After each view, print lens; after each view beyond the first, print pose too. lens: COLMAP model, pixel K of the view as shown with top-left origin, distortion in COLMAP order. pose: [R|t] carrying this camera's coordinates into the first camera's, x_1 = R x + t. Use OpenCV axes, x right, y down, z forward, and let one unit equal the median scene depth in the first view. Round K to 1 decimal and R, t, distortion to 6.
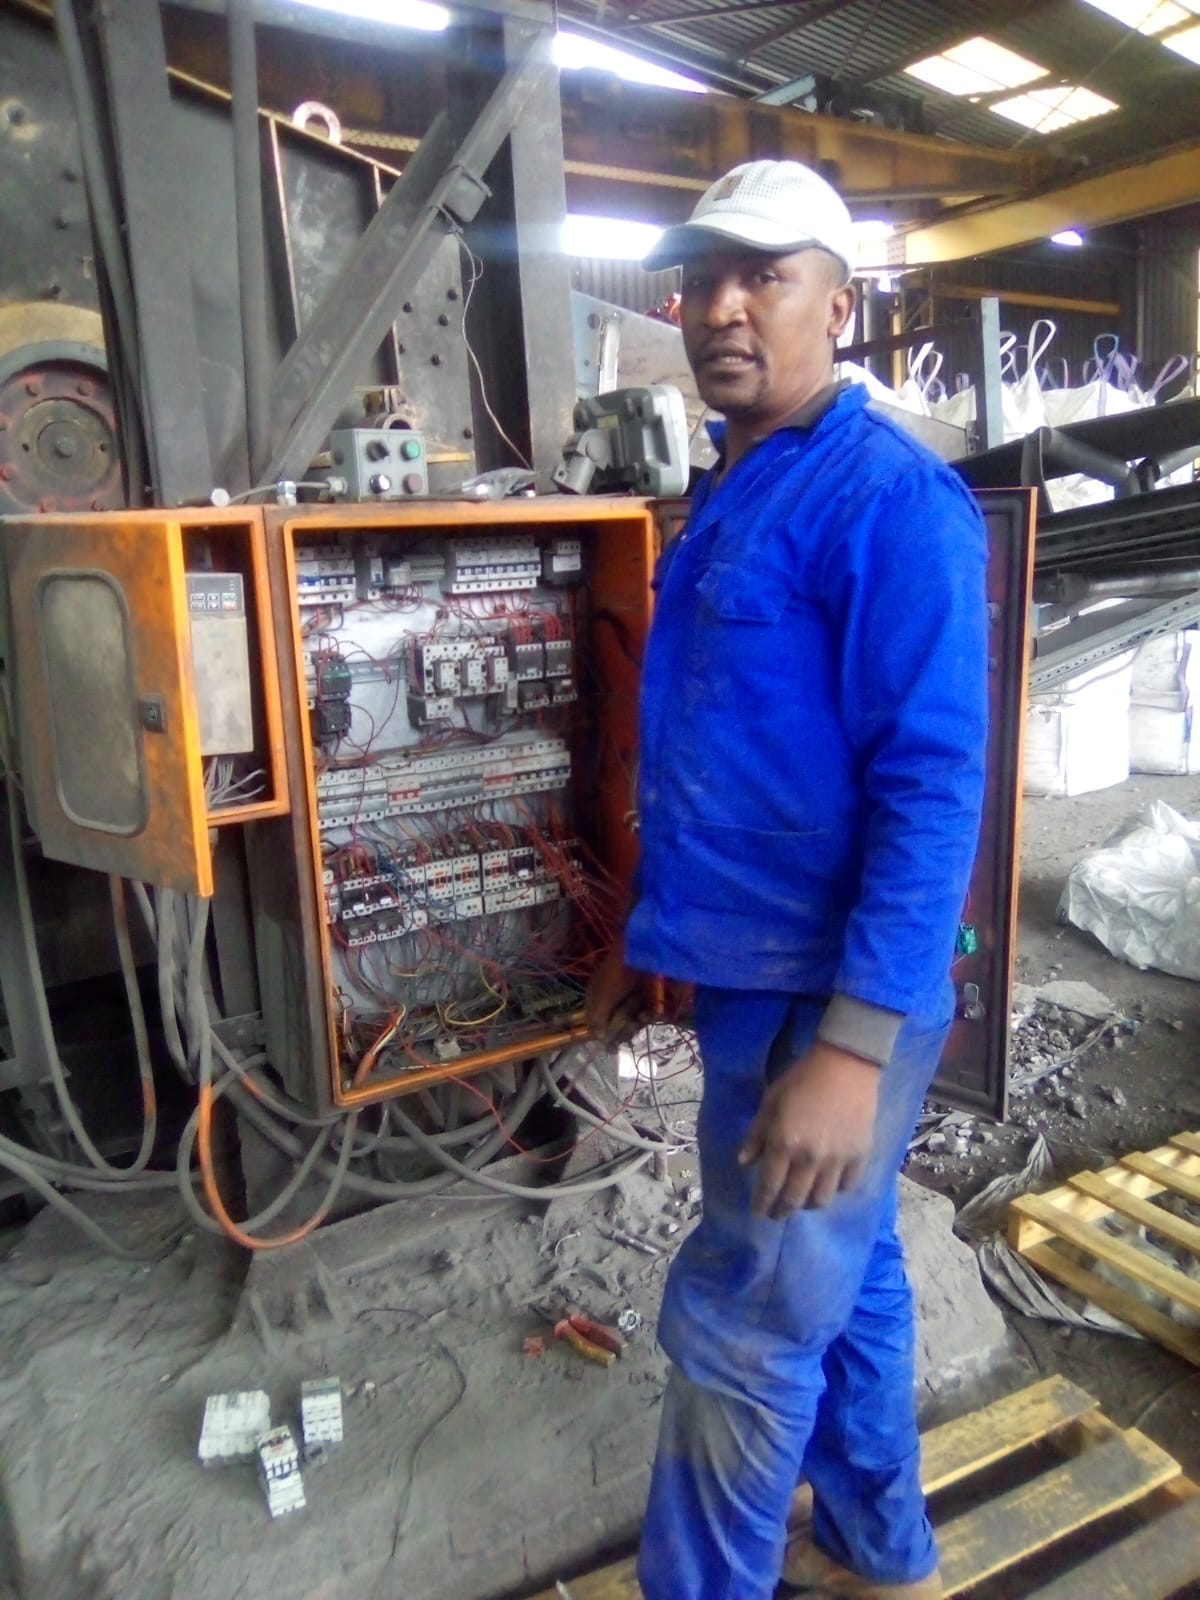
lens RADIAL K [[1221.1, 0, 607.2], [0, 1221.1, 796.6], [0, 0, 1]] dist [0.046399, -0.096520]
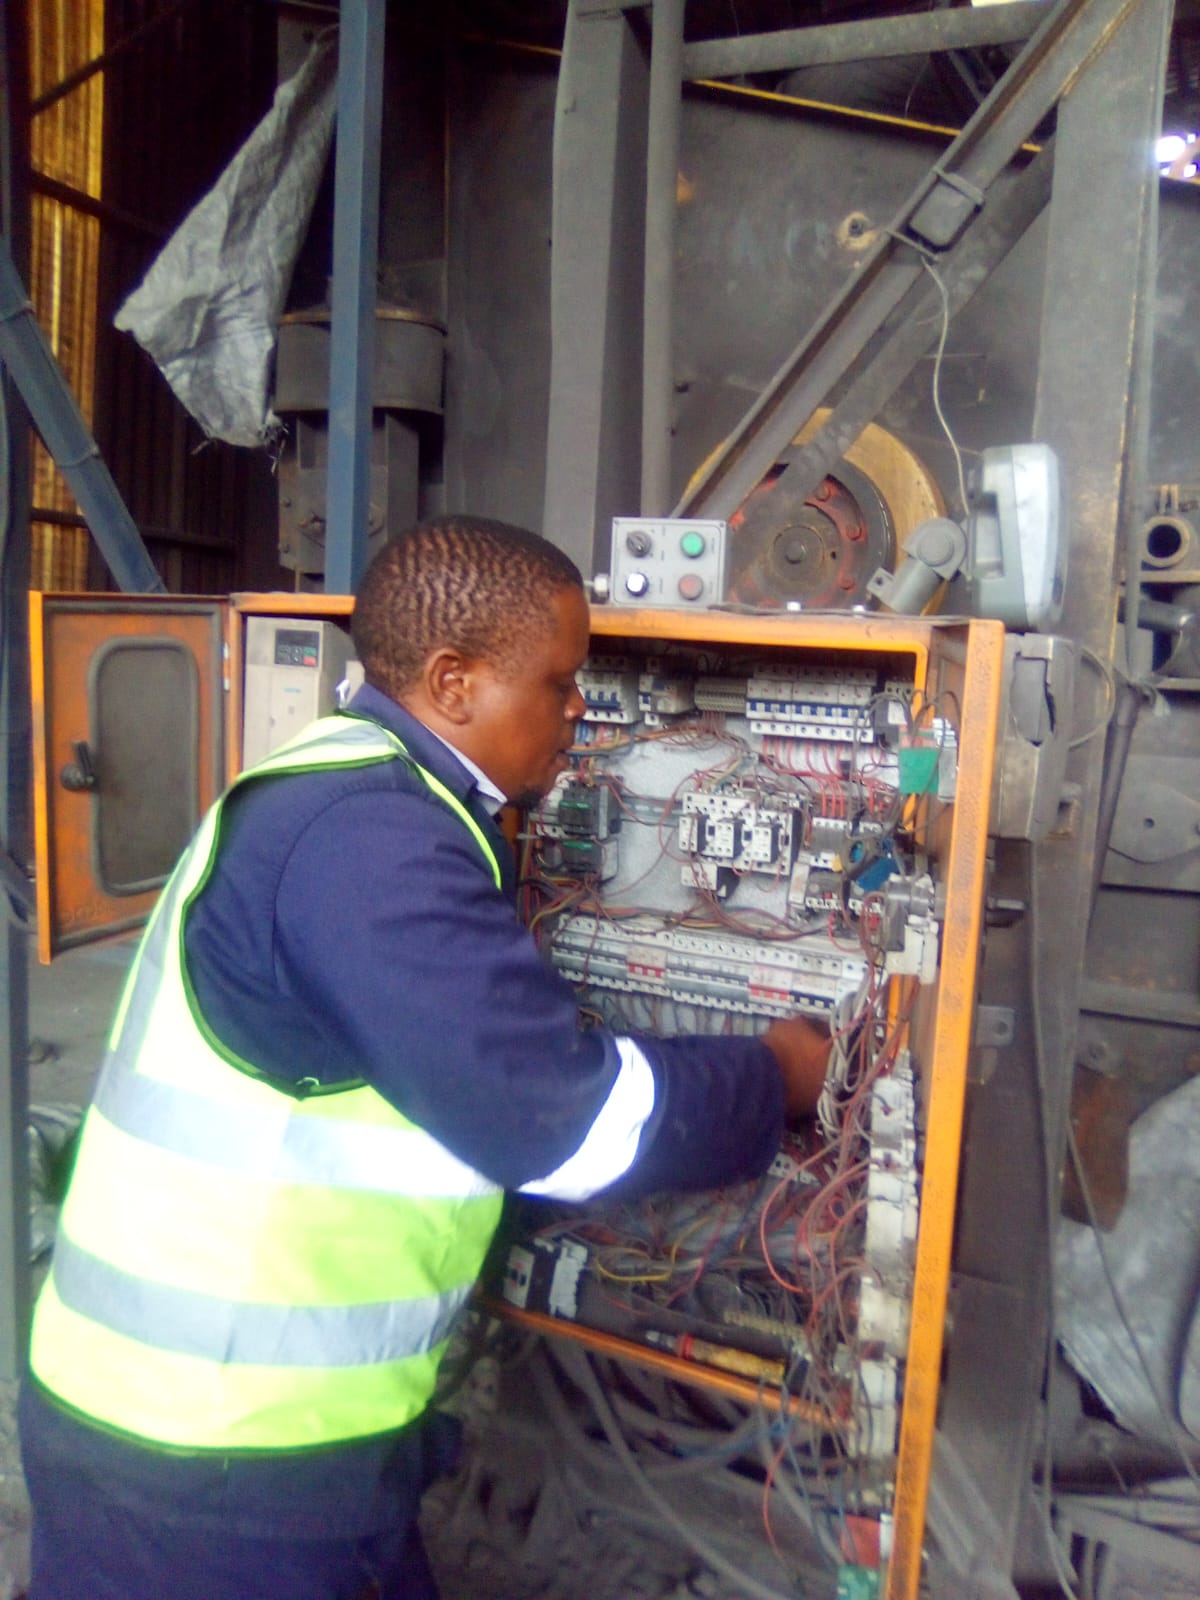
lens RADIAL K [[1231.9, 0, 579.5], [0, 1231.9, 802.0], [0, 0, 1]] dist [0.058573, -0.168517]
pose [[0.537774, 0.179133, -0.823839, 0.451723], [-0.260459, 0.964667, 0.039736, -0.127655], [0.801848, 0.193207, 0.565429, 0.492966]]
